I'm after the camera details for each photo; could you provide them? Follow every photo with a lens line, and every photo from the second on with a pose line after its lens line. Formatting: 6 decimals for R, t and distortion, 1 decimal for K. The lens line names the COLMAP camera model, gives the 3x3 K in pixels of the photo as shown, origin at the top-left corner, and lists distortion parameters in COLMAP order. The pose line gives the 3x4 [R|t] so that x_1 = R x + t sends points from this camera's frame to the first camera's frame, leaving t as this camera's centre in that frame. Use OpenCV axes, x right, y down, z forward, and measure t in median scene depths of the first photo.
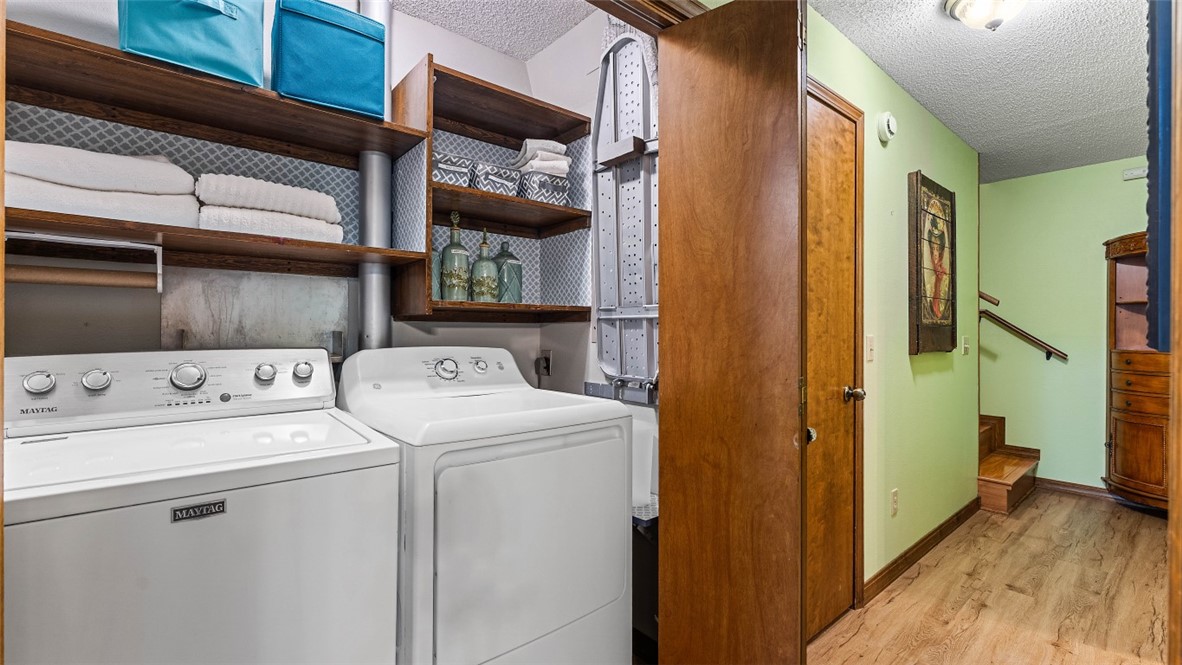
lens RADIAL K [[508.2, 0, 587.5], [0, 508.2, 333.8], [0, 0, 1]] dist [-0.000306, -0.000002]
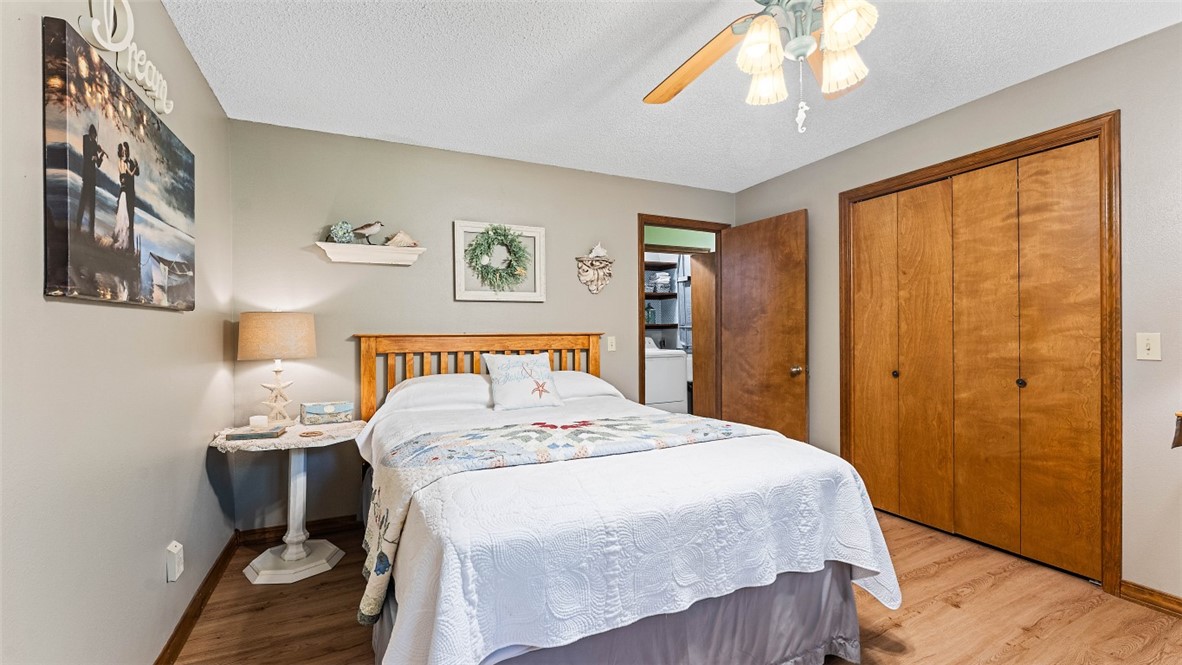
lens RADIAL K [[468.7, 0, 586.2], [0, 468.7, 334.1], [0, 0, 1]] dist [-0.000392, 0.000009]
pose [[0.967794, -0.014783, -0.251311, 0.189628], [0.015864, 0.999872, 0.002273, -0.005580], [0.251245, -0.006186, 0.967904, -1.970988]]
